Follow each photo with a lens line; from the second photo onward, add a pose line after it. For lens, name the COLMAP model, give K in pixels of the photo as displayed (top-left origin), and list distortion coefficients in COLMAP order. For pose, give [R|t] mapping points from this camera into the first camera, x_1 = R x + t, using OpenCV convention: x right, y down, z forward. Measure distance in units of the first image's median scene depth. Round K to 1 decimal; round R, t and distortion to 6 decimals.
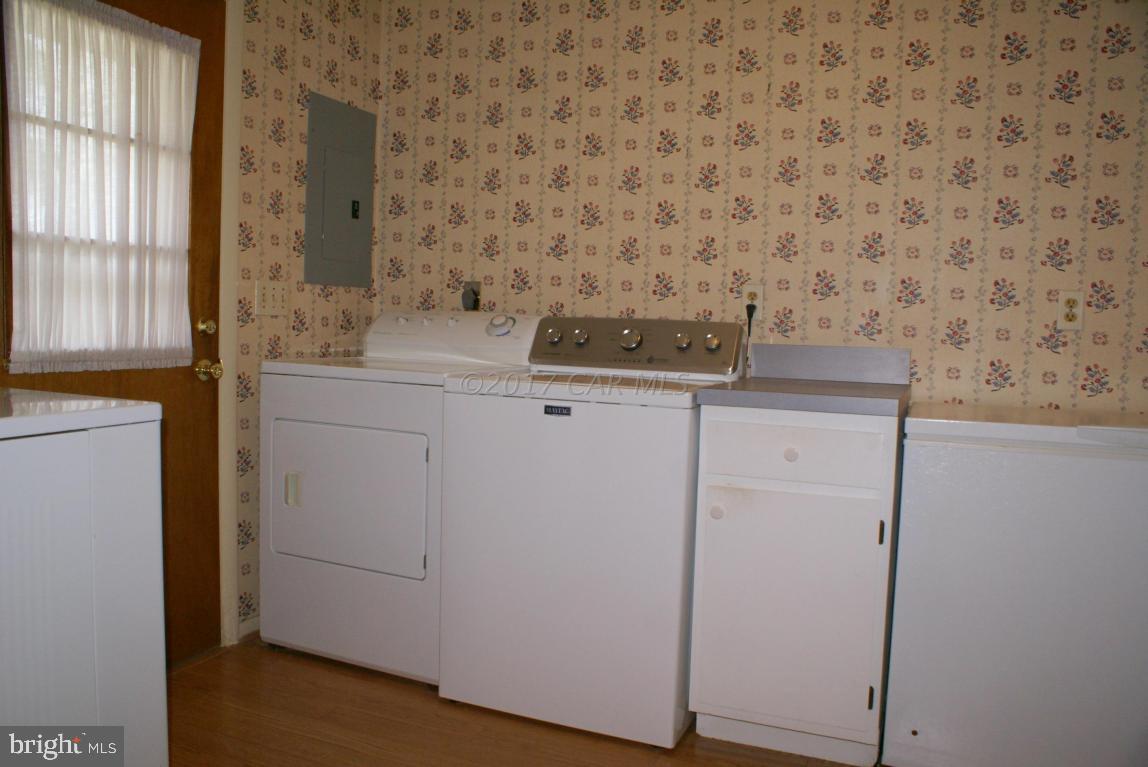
lens RADIAL K [[899.5, 0, 577.0], [0, 899.5, 389.3], [0, 0, 1]] dist [-0.136518, 0.099614]
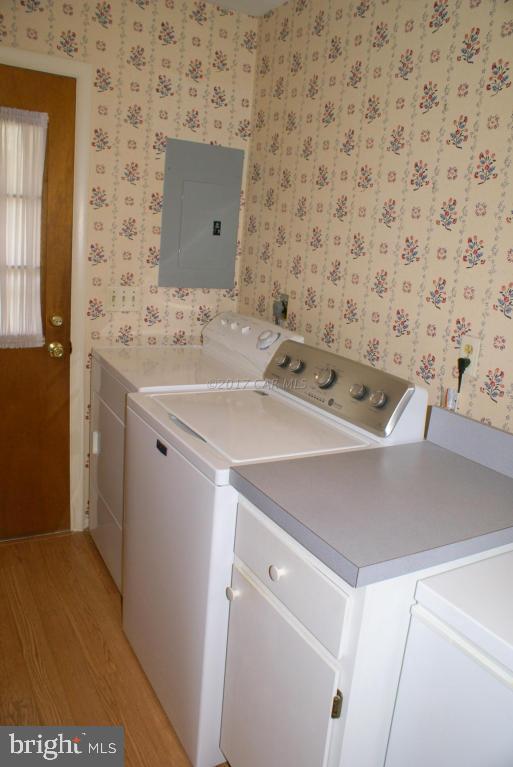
lens RADIAL K [[601.0, 0, 250.8], [0, 601.0, 386.3], [0, 0, 1]] dist [-0.136518, 0.099614]
pose [[0.791704, 0.179324, -0.583992, 0.360320], [-0.103352, 0.981484, 0.161269, -0.134612], [0.602098, -0.067321, 0.795579, 0.367233]]
